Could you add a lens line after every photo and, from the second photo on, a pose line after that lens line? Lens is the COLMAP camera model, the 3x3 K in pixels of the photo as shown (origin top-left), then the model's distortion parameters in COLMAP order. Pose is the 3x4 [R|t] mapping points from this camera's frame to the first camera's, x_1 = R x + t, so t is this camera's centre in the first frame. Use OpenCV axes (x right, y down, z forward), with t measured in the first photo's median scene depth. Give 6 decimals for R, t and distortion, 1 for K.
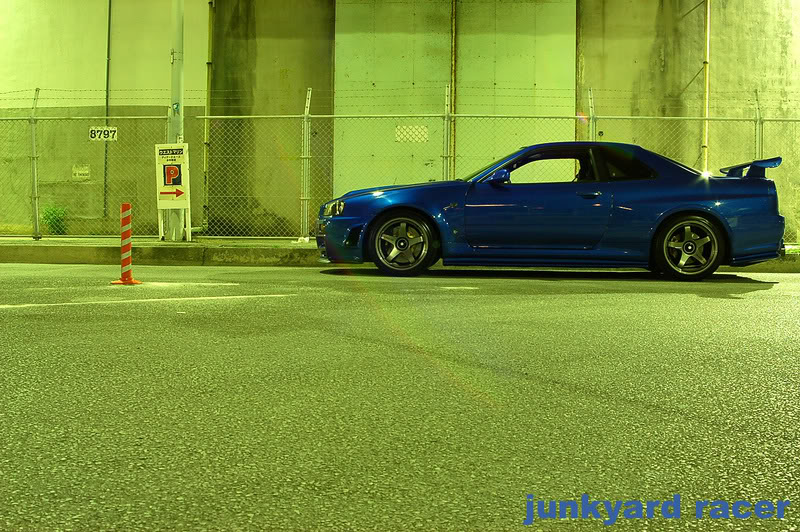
lens RADIAL K [[954.0, 0, 401.5], [0, 954.0, 267.0], [0, 0, 1]] dist [-0.097249, 0.000000]
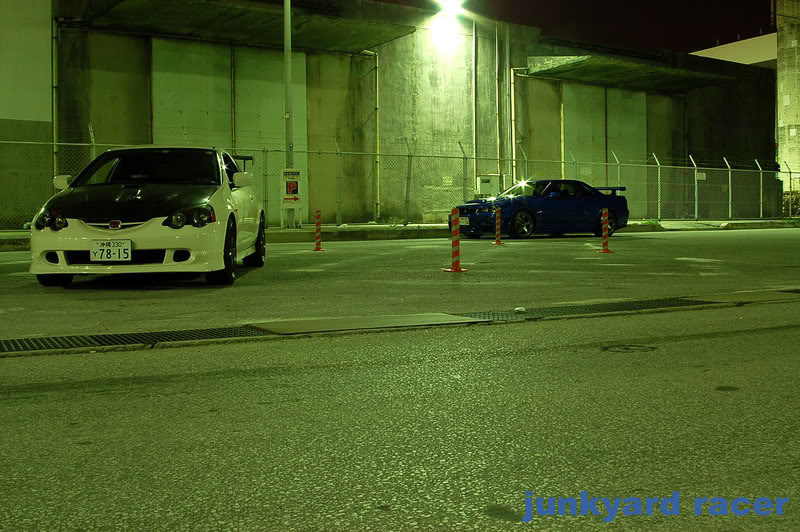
lens RADIAL K [[954.0, 0, 394.3], [0, 954.0, 268.3], [0, 0, 1]] dist [-0.097249, 0.000000]
pose [[0.744953, -0.054624, 0.664876, -0.719457], [0.042472, 0.998504, 0.034446, -0.004526], [-0.665763, 0.002578, 0.746159, -0.203049]]
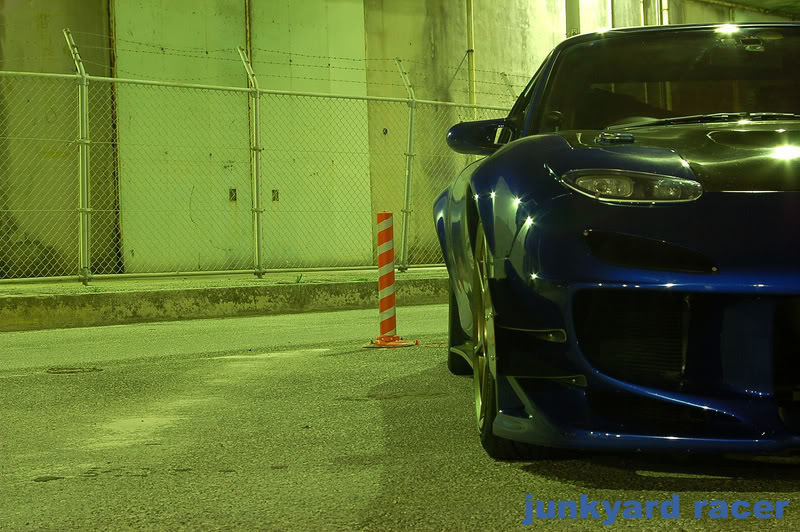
lens RADIAL K [[1609.9, 0, 401.7], [0, 1609.9, 263.6], [0, 0, 1]] dist [-0.021414, 0.000000]
pose [[0.623507, -0.031247, 0.781193, -0.848809], [0.064125, 0.997878, -0.011267, -0.013503], [-0.779184, 0.057119, 0.624188, 0.152259]]
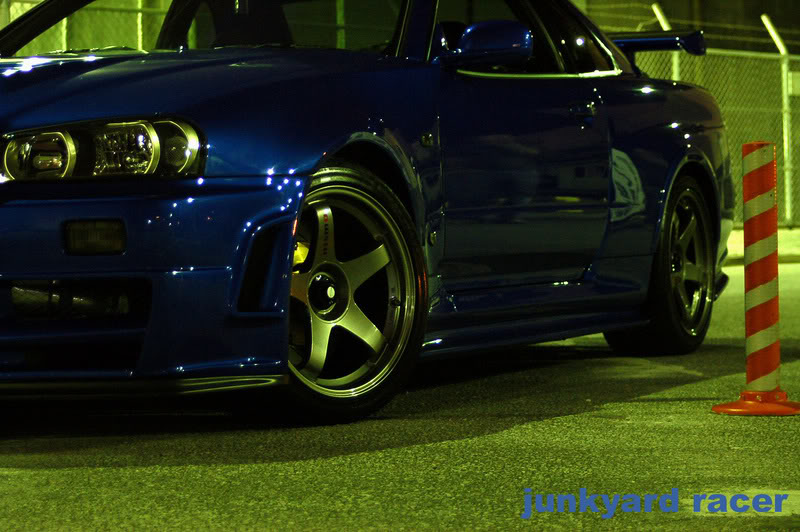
lens RADIAL K [[2372.1, 0, 400.0], [0, 2372.1, 265.8], [0, 0, 1]] dist [0.003719, 0.000000]
pose [[0.587311, -0.038325, 0.808453, -0.418659], [0.057586, 0.998325, 0.005492, -0.006976], [-0.807310, 0.043330, 0.588534, 0.060443]]
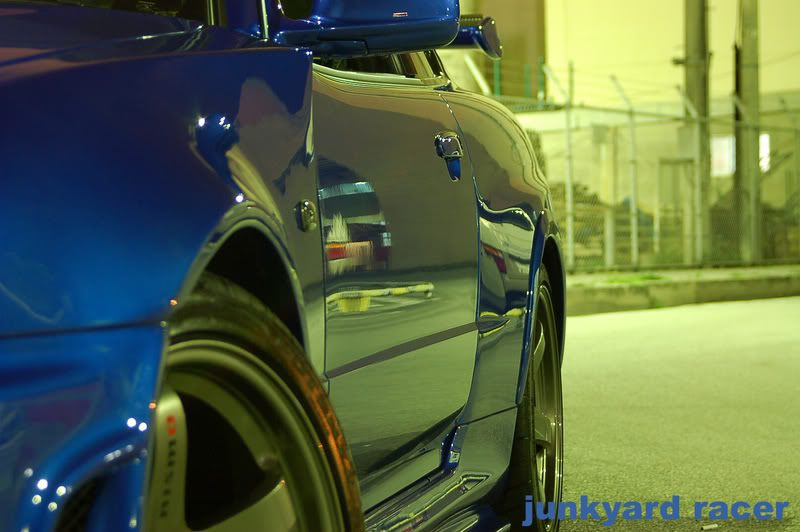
lens RADIAL K [[2709.8, 0, 400.1], [0, 2709.8, 265.5], [0, 0, 1]] dist [-0.135163, 0.000000]
pose [[0.374430, -0.022237, 0.926989, -0.316605], [0.062896, 0.998019, -0.001465, -0.017132], [-0.925120, 0.058853, 0.375087, 0.166393]]
